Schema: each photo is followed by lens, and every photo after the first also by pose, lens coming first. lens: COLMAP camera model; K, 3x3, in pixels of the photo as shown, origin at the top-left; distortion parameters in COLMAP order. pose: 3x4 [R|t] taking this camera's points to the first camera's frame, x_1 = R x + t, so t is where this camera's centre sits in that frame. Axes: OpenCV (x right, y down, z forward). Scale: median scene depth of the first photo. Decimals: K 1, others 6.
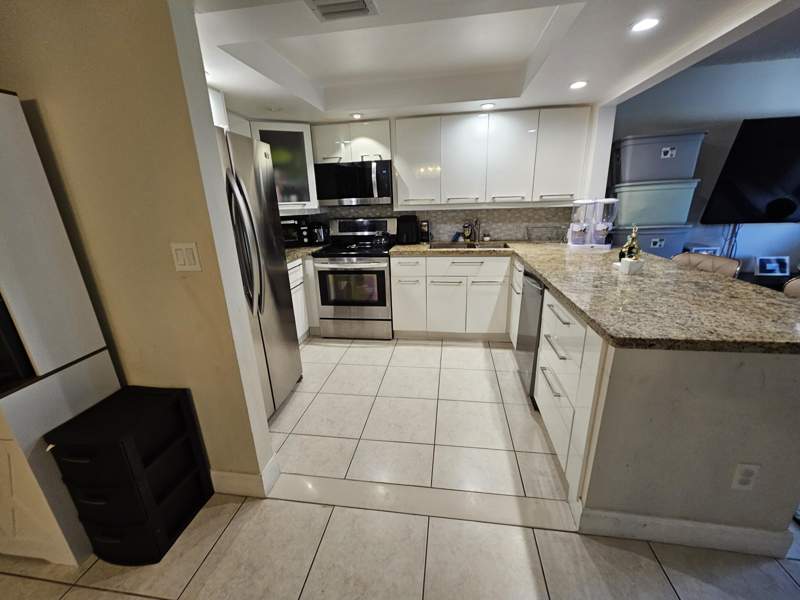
lens RADIAL K [[327.0, 0, 401.0], [0, 327.0, 297.8], [0, 0, 1]] dist [-0.000772, -0.000058]
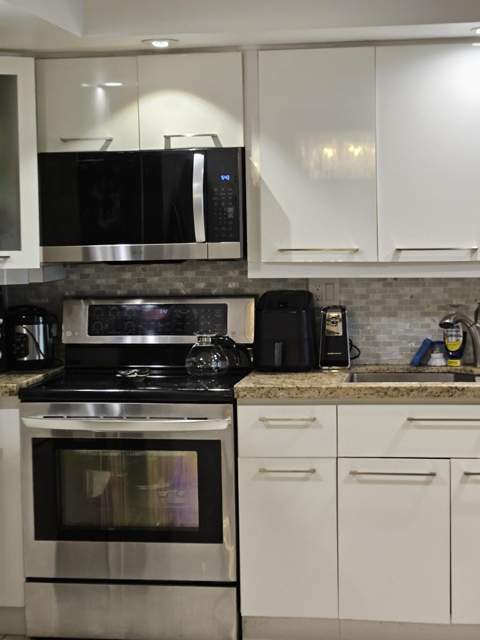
lens RADIAL K [[1300.5, 0, 240.0], [0, 1300.5, 320.0], [0, 0, 1]] dist [-0.670432, 8.473480]
pose [[0.999836, 0.016865, -0.006627, -0.022916], [-0.017913, 0.975059, -0.221223, 0.102693], [0.002731, 0.221305, 0.975201, -0.414096]]
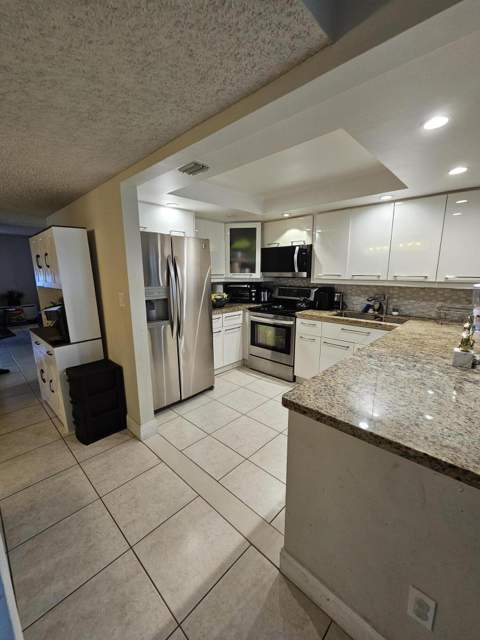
lens RADIAL K [[261.6, 0, 242.7], [0, 261.6, 323.2], [0, 0, 1]] dist [-0.000772, -0.000058]
pose [[0.821172, 0.143563, -0.552328, 0.375941], [-0.191259, 0.981101, -0.029343, -0.033031], [0.537677, 0.129733, 0.833110, 0.029301]]
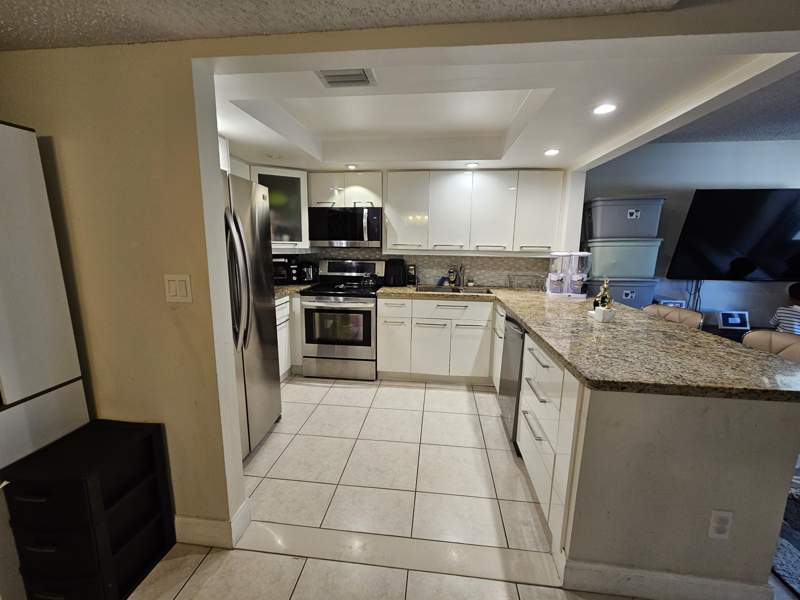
lens RADIAL K [[327.0, 0, 401.0], [0, 327.0, 297.8], [0, 0, 1]] dist [-0.000772, -0.000058]
pose [[0.998265, 0.039416, 0.043735, -0.003517], [-0.033409, 0.990891, -0.130456, 0.006363], [-0.048479, 0.128768, 0.990489, -0.017699]]
